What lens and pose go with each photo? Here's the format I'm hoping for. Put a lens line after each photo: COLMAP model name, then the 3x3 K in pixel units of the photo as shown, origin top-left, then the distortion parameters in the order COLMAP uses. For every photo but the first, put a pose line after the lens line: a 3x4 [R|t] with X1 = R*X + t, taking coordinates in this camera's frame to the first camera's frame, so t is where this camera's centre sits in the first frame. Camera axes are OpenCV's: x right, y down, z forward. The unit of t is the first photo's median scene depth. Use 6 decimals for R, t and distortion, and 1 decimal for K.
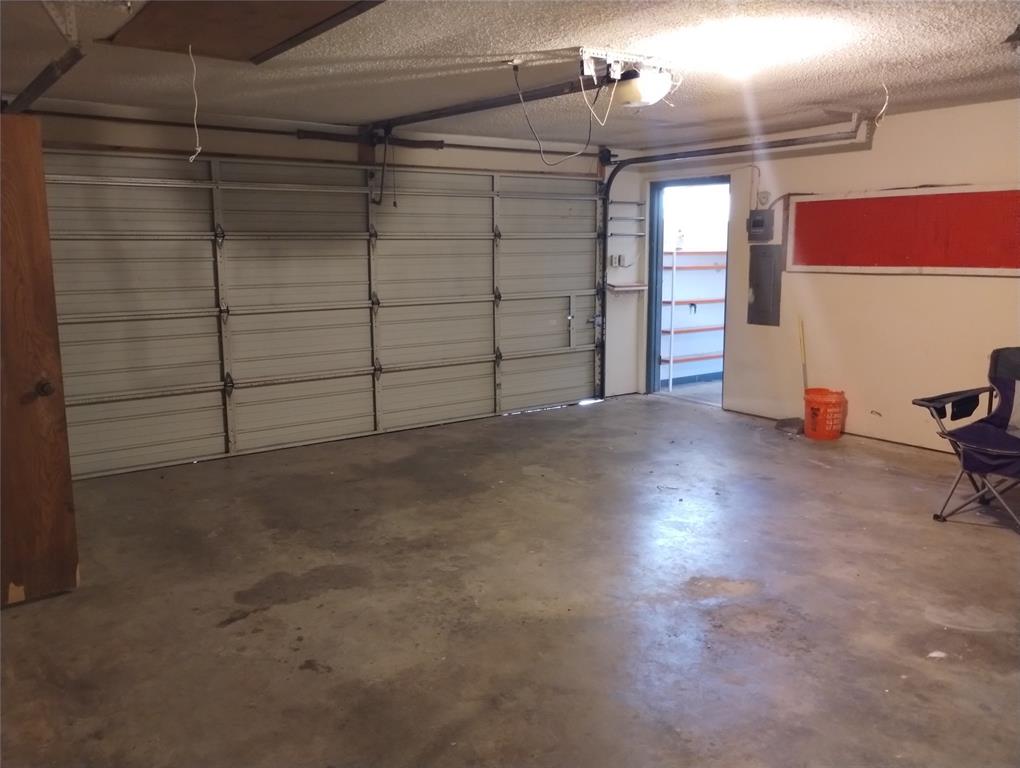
lens RADIAL K [[848.4, 0, 510.4], [0, 848.4, 384.1], [0, 0, 1]] dist [0.012813, -0.004243]
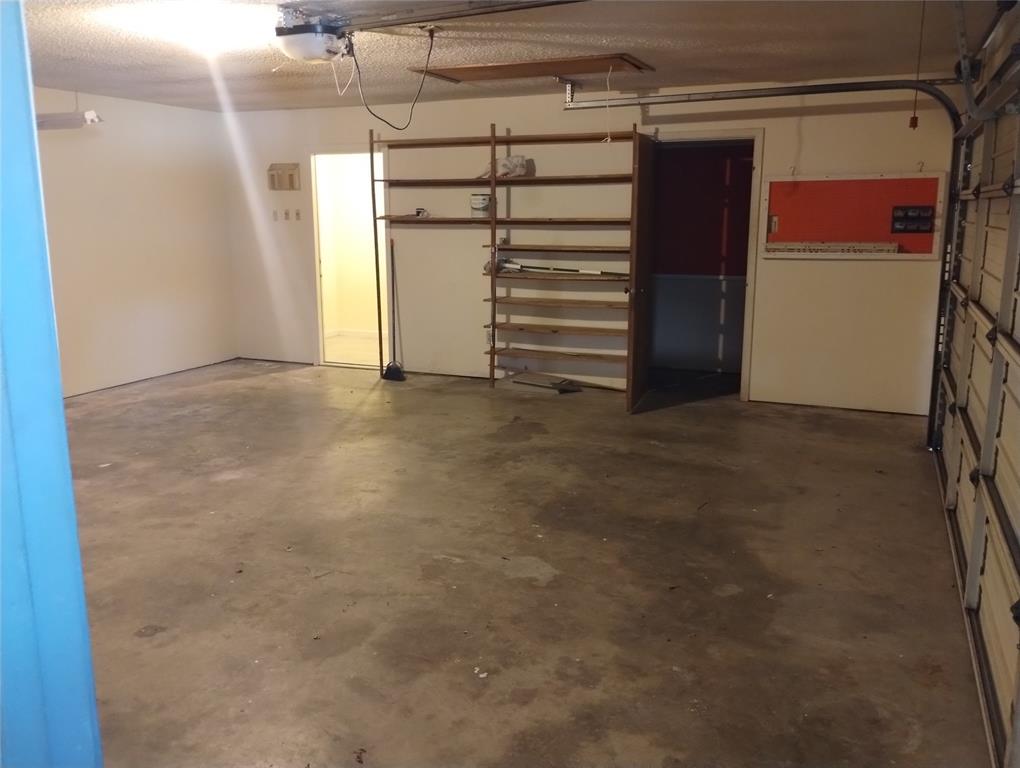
lens RADIAL K [[848.4, 0, 509.4], [0, 848.4, 383.9], [0, 0, 1]] dist [0.012813, -0.004243]
pose [[-0.863976, 0.108991, -0.491595, 0.444338], [-0.076035, 0.936859, 0.341341, -0.317621], [0.497759, 0.332289, -0.801137, 1.899306]]
